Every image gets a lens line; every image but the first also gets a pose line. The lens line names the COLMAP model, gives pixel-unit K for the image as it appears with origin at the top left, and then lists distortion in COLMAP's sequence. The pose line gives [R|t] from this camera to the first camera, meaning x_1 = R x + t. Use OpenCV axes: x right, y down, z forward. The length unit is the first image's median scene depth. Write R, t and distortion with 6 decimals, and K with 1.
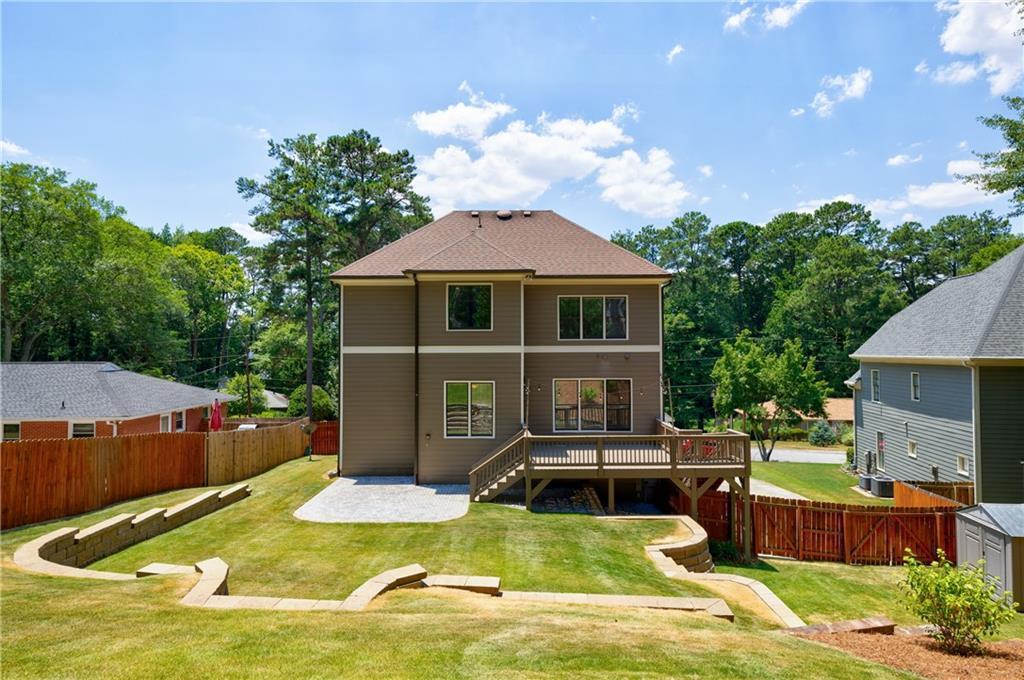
lens RADIAL K [[529.3, 0, 512.0], [0, 529.3, 340.0], [0, 0, 1]] dist [0.000498, -0.000185]
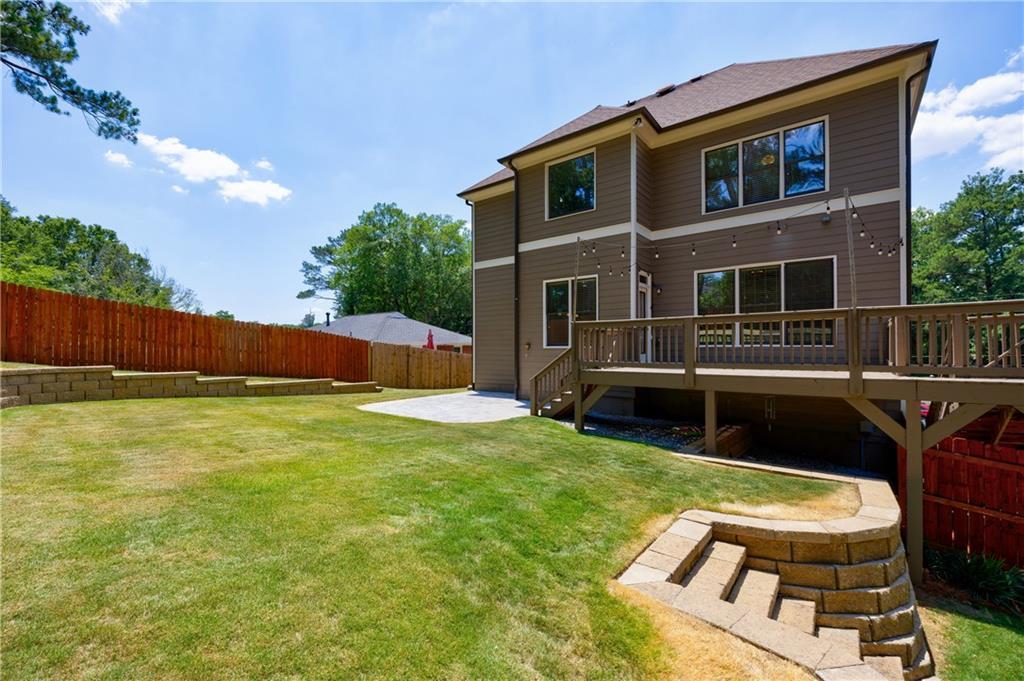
lens RADIAL K [[424.3, 0, 512.0], [0, 424.3, 340.5], [0, 0, 1]] dist [0.001619, 0.000250]
pose [[0.785247, -0.010147, -0.619100, 0.253869], [0.017451, 0.999831, 0.005746, 0.171040], [0.618937, -0.015316, 0.785291, 0.441977]]
